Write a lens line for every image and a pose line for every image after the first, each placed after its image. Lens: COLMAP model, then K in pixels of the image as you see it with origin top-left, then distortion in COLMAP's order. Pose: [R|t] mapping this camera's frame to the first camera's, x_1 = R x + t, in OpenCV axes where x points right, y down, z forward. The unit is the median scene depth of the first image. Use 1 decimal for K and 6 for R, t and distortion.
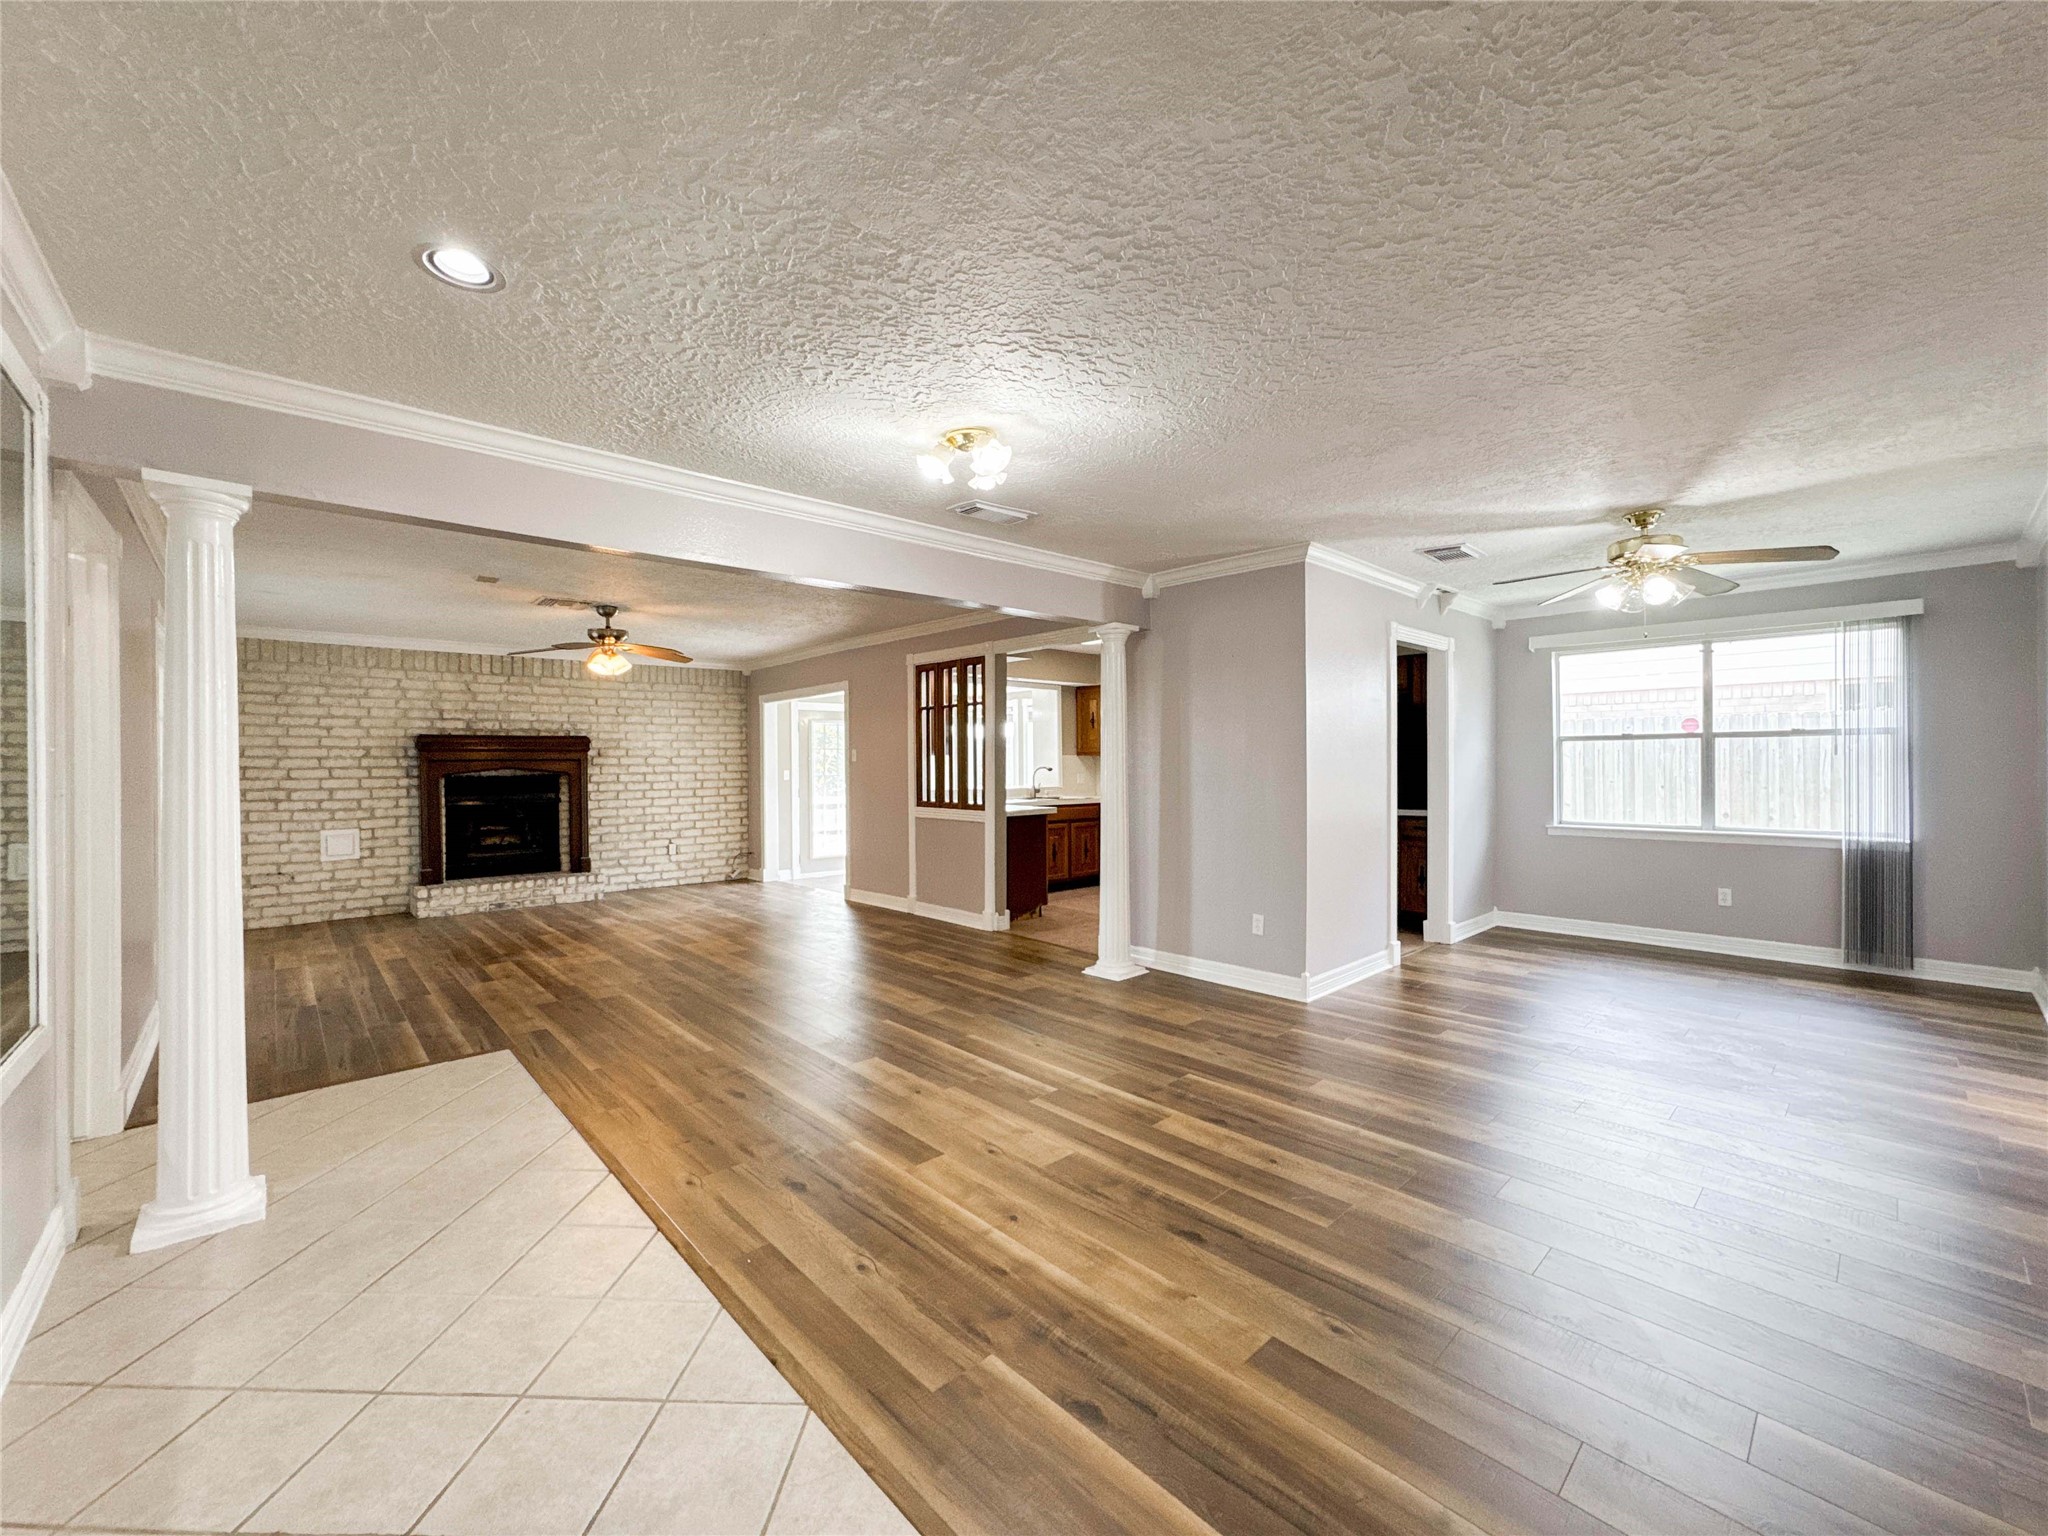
lens RADIAL K [[836.8, 0, 978.0], [0, 836.8, 763.4], [0, 0, 1]] dist [-0.002496, 0.010795]
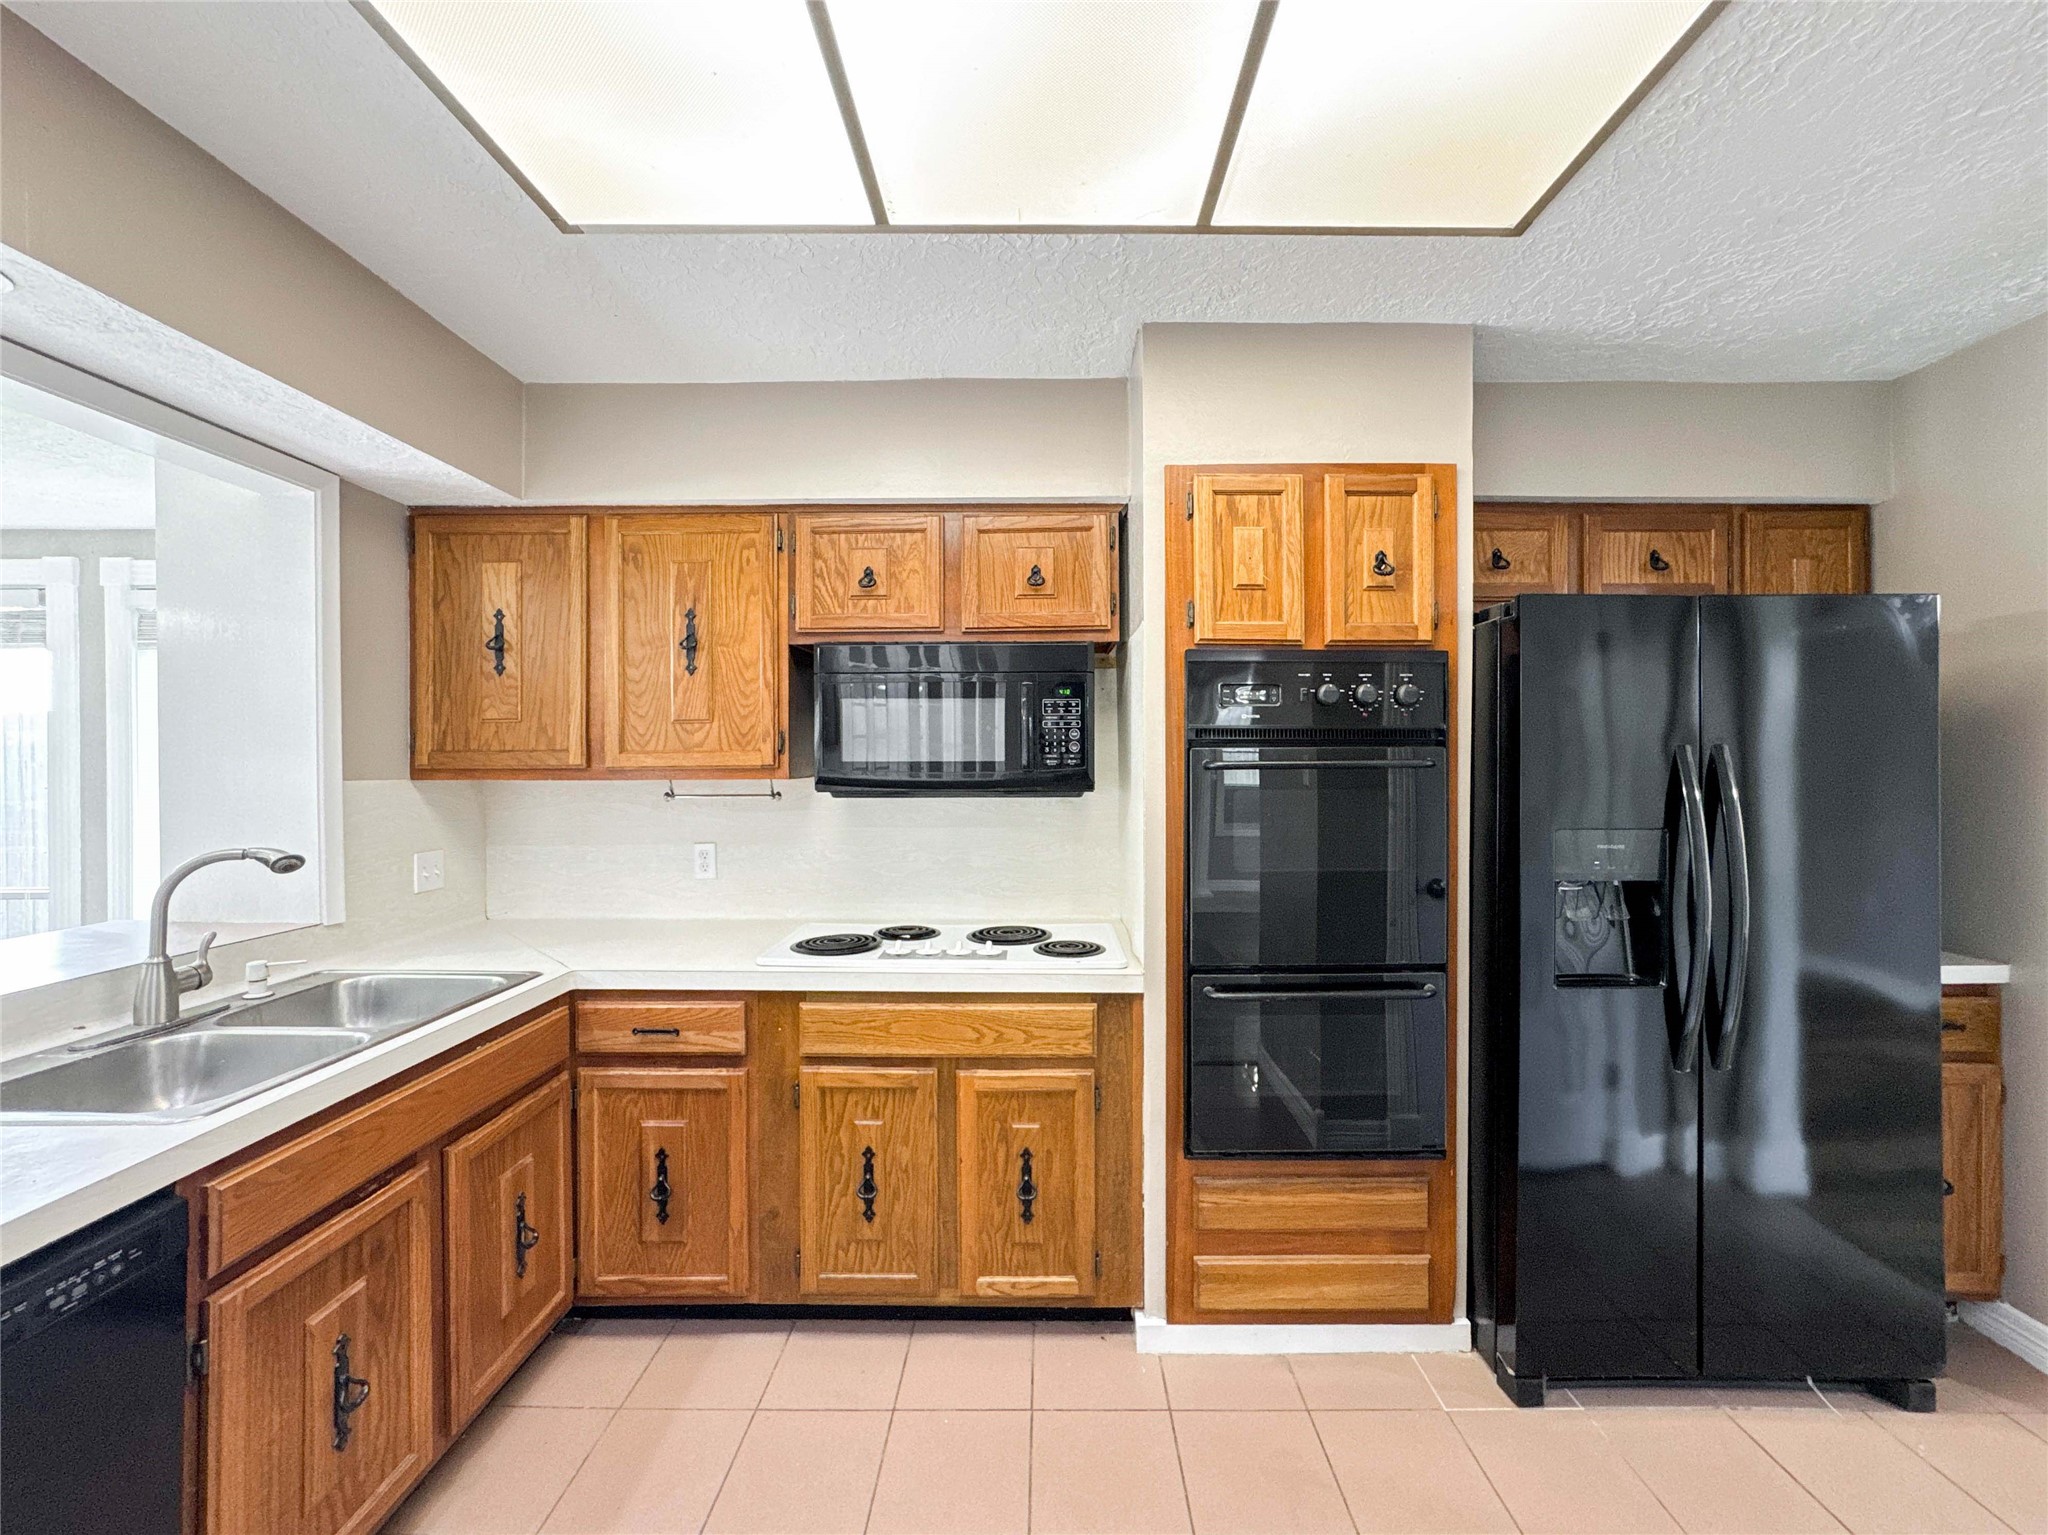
lens RADIAL K [[845.5, 0, 1032.8], [0, 845.5, 763.3], [0, 0, 1]] dist [-0.039533, 0.017859]
pose [[0.641469, 0.003317, 0.767141, 0.057929], [0.000169, 0.999990, -0.004465, -0.016452], [-0.767149, 0.002994, 0.641462, 0.850287]]
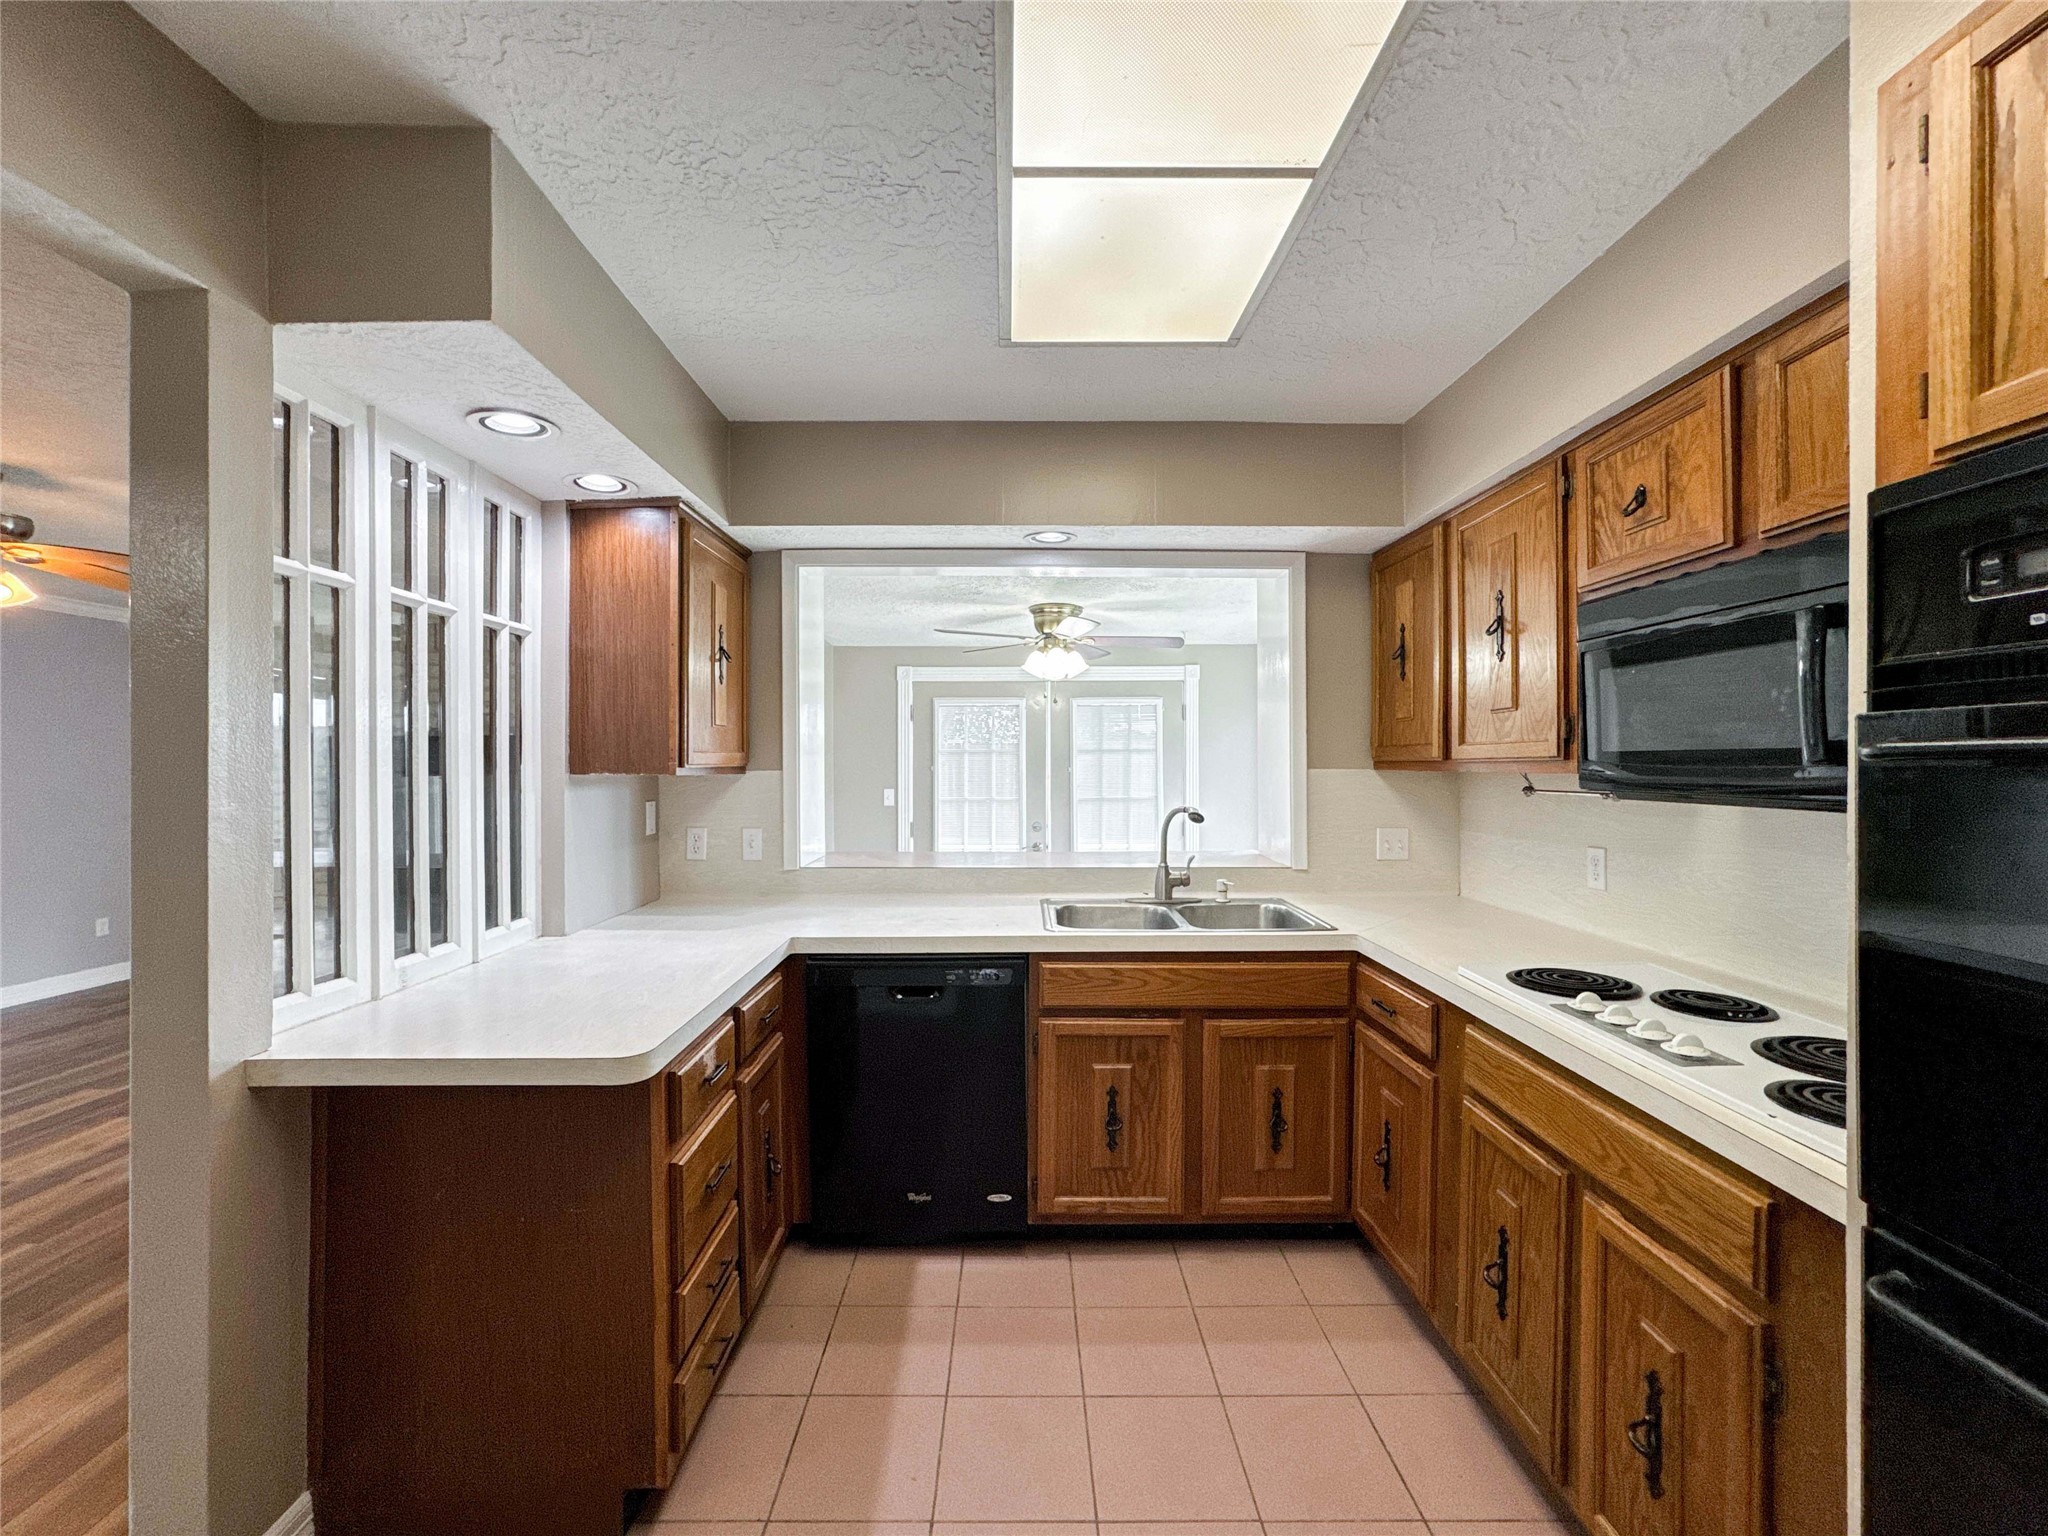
lens RADIAL K [[834.7, 0, 1023.8], [0, 834.7, 762.4], [0, 0, 1]] dist [-0.042826, 0.020894]
pose [[0.775864, 0.005566, -0.630875, 0.263602], [-0.003872, 0.999984, 0.004062, -0.015785], [0.630888, -0.000709, 0.775874, 0.819922]]
